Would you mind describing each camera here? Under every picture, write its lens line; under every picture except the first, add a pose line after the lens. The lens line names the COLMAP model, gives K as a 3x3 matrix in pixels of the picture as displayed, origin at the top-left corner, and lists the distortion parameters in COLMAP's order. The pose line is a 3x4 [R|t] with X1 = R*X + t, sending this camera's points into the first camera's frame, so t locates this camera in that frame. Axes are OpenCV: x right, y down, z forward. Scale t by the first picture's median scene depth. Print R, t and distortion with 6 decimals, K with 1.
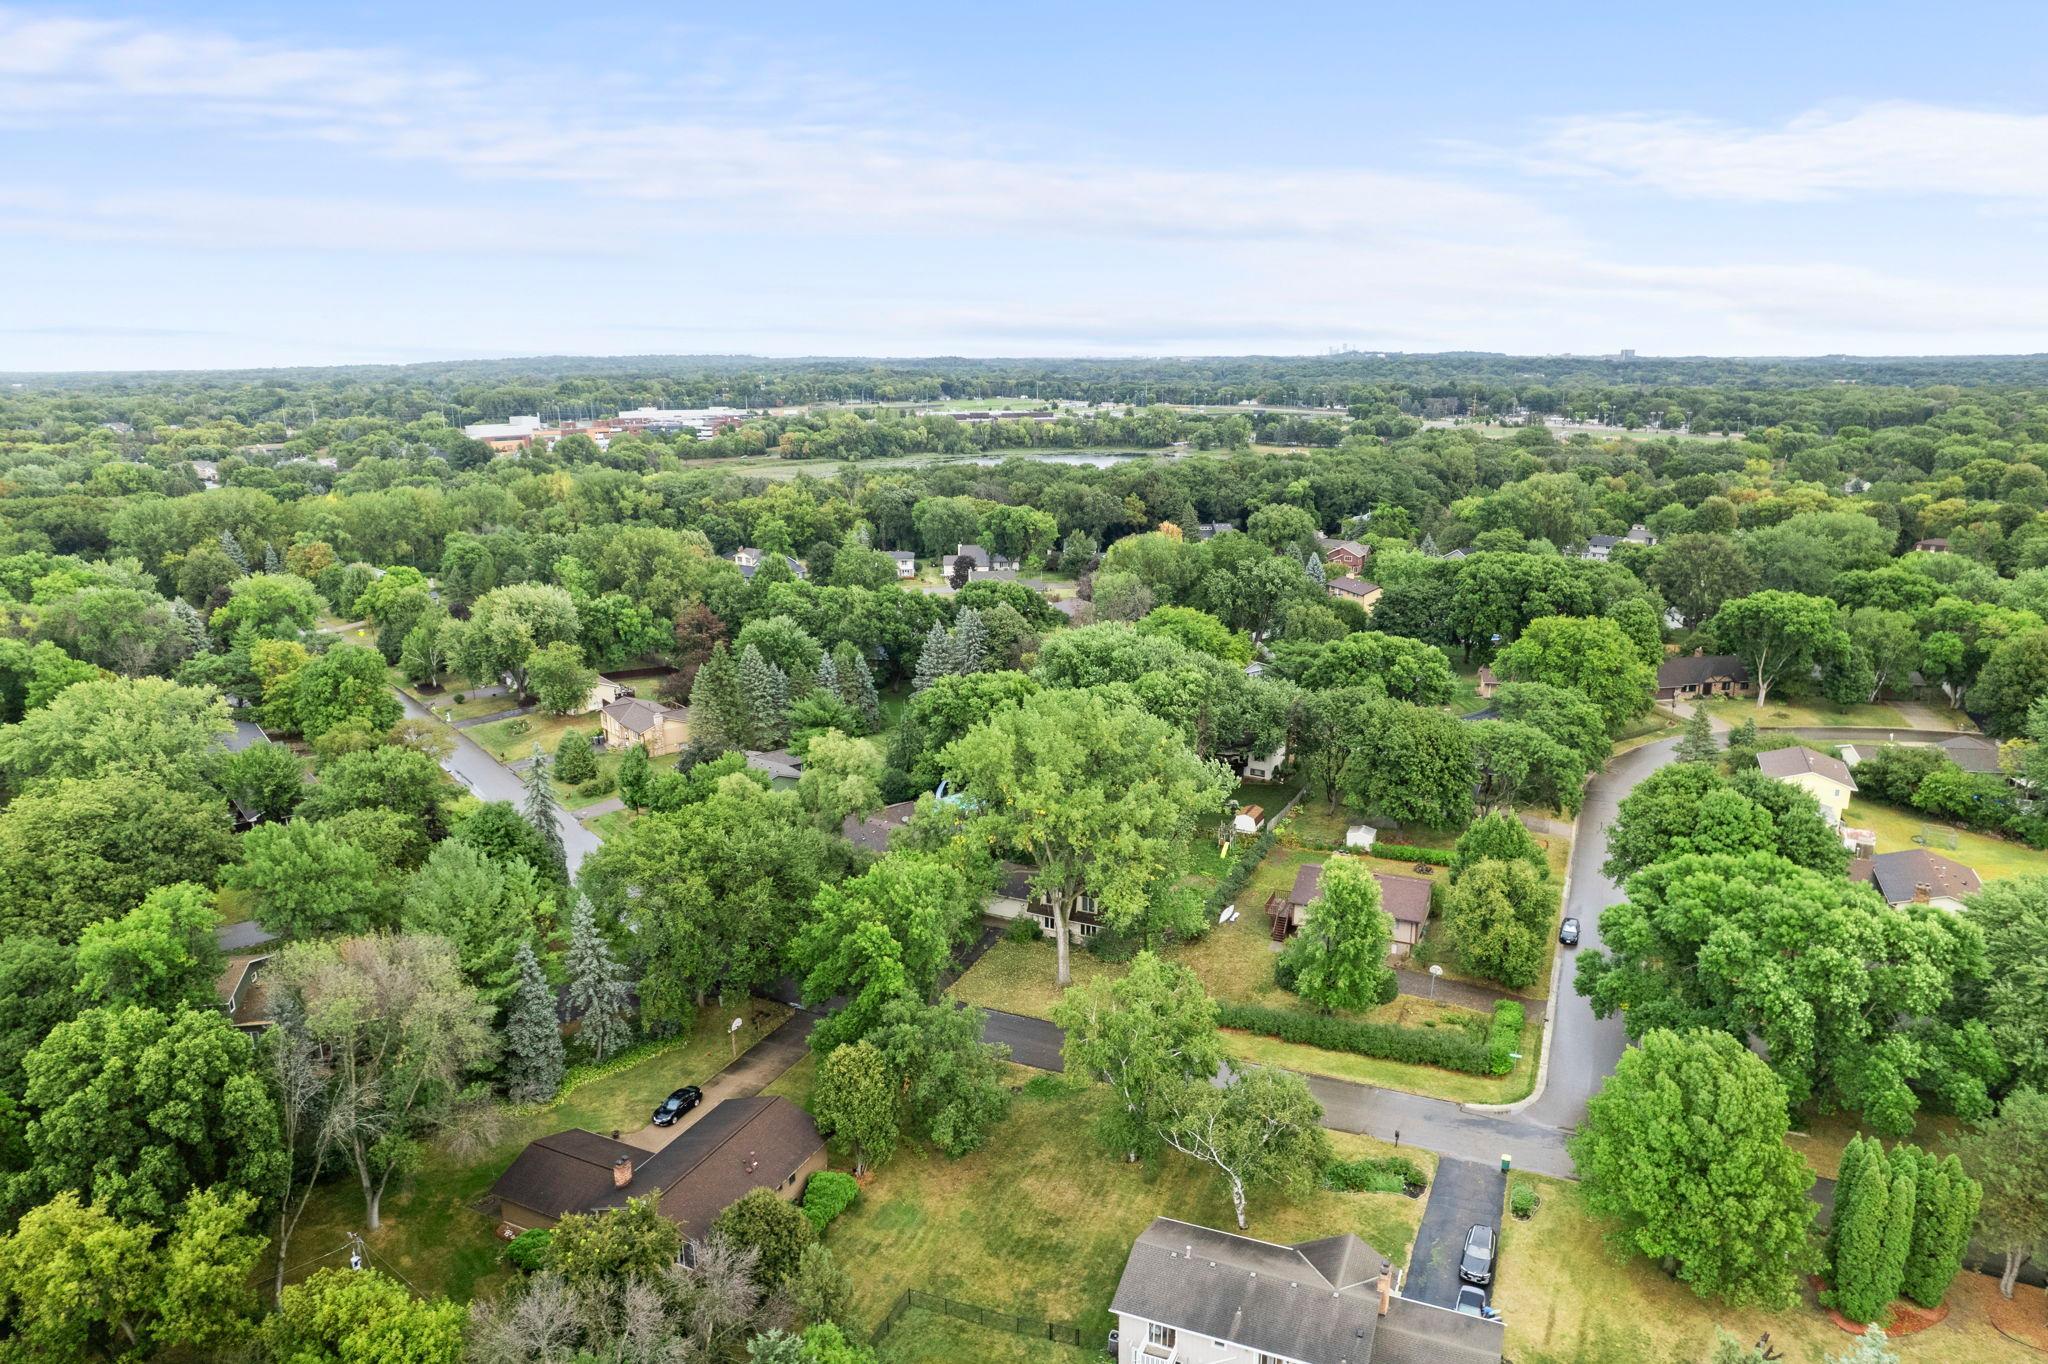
lens RADIAL K [[1328.8, 0, 1015.5], [0, 1328.8, 680.4], [0, 0, 1]] dist [-0.076329, 0.066660]
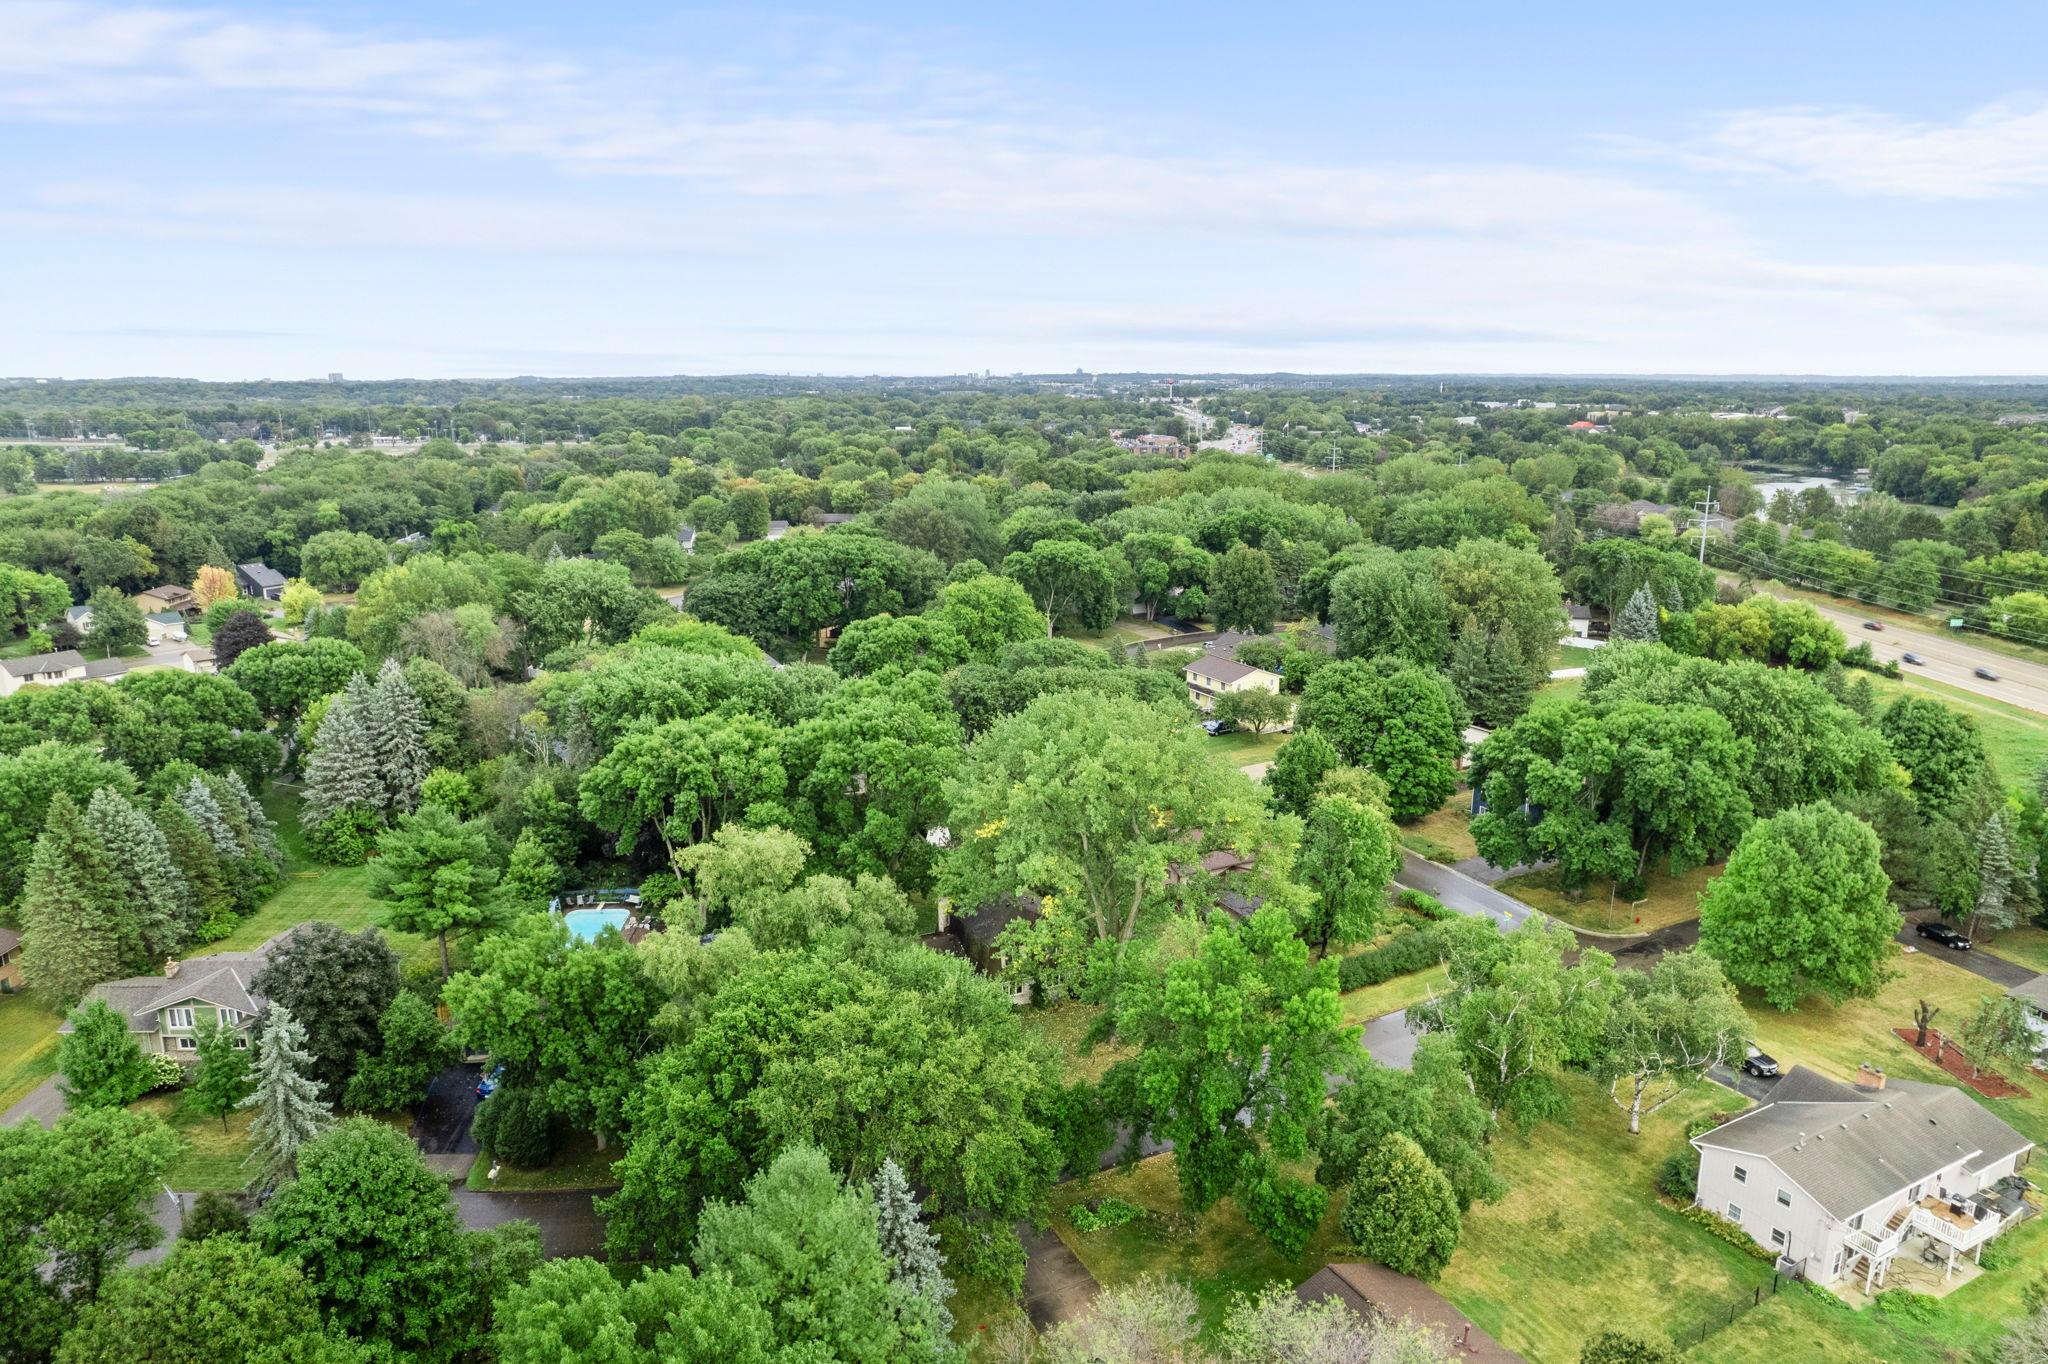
lens RADIAL K [[1328.8, 0, 1015.8], [0, 1328.8, 679.1], [0, 0, 1]] dist [-0.076329, 0.066660]
pose [[0.611155, -0.172607, 0.772461, -0.359955], [0.187397, 0.979740, 0.070658, -0.036886], [-0.769007, 0.101574, 0.631119, 0.300463]]
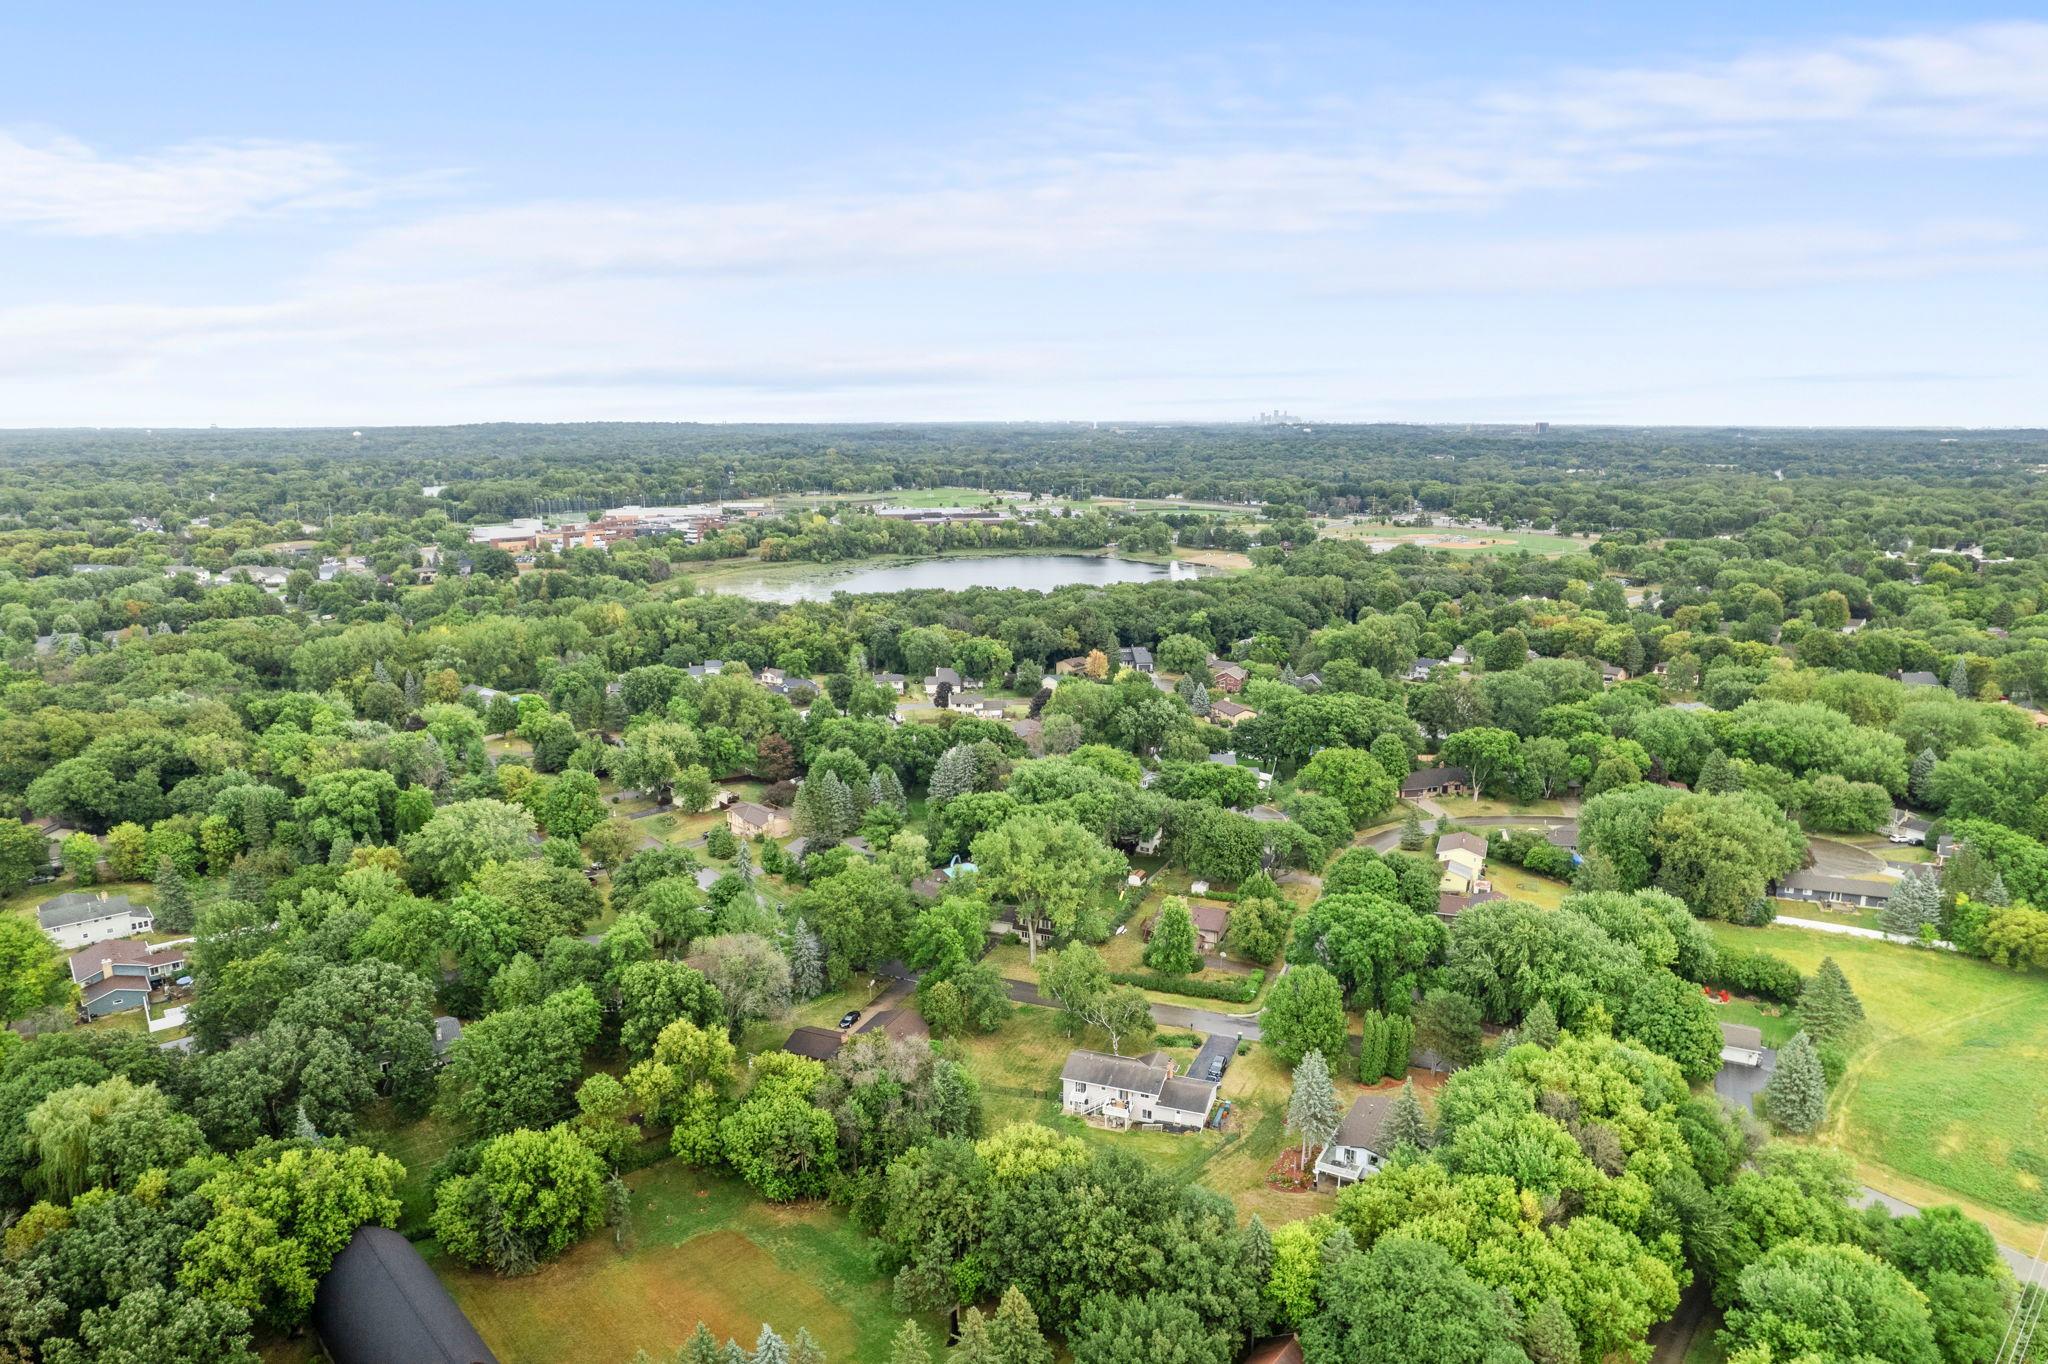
lens RADIAL K [[1328.8, 0, 1008.1], [0, 1328.8, 671.4], [0, 0, 1]] dist [-0.076329, 0.066660]
pose [[0.999198, -0.001919, 0.040003, -0.045586], [0.003940, 0.998715, -0.050522, -0.059306], [-0.039854, 0.050639, 0.997921, -0.560459]]
